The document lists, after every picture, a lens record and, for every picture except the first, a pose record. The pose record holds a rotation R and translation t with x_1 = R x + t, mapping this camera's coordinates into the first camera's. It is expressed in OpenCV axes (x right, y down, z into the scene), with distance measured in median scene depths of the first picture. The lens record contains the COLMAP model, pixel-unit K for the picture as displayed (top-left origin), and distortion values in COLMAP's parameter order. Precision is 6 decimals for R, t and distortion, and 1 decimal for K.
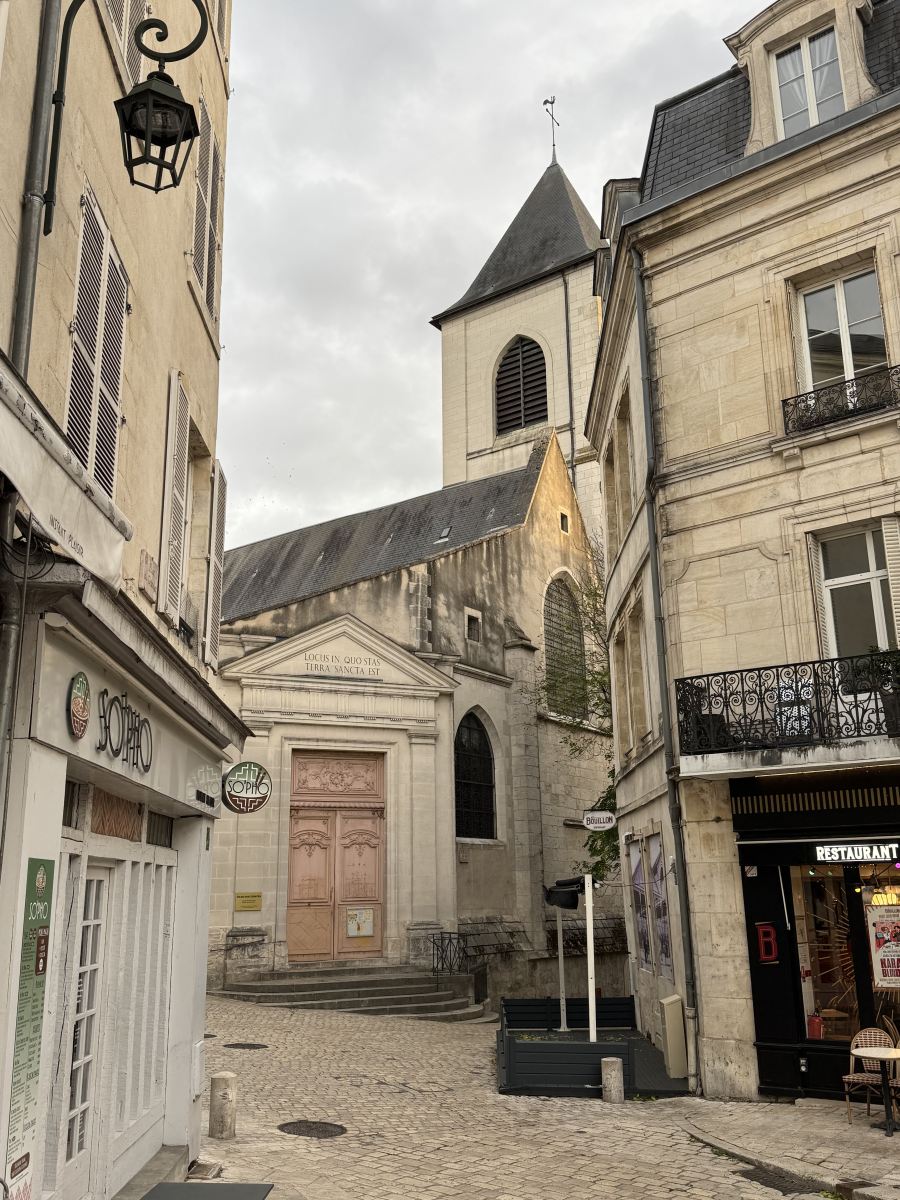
lens RADIAL K [[1111.4, 0, 450.0], [0, 1111.4, 600.0], [0, 0, 1]] dist [0.094678, -0.004497]
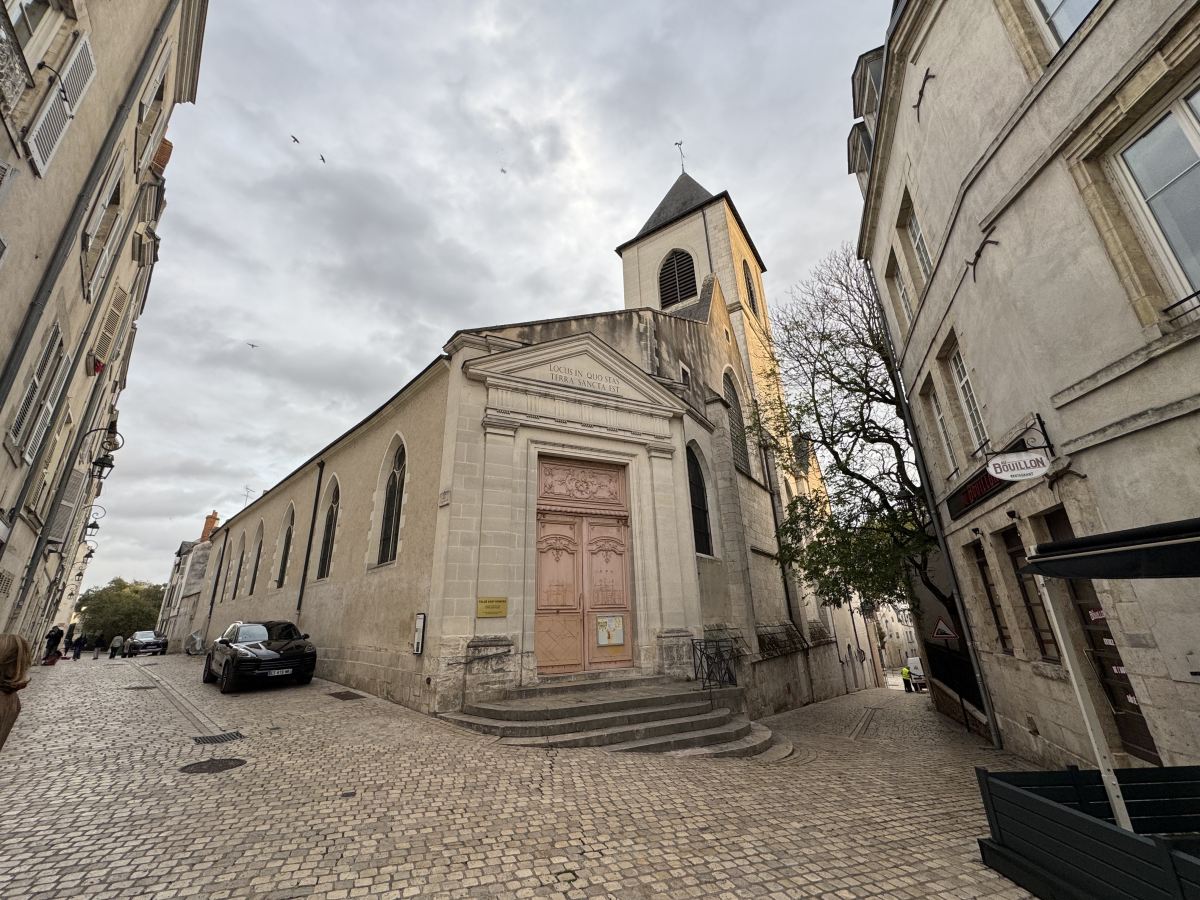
lens RADIAL K [[487.9, 0, 600.0], [0, 487.9, 450.0], [0, 0, 1]] dist [-0.008090, 0.000154]
pose [[0.999834, -0.007180, 0.016748, -0.092158], [0.008464, 0.996925, -0.077905, 0.161700], [-0.016137, 0.078034, 0.996820, 0.557232]]
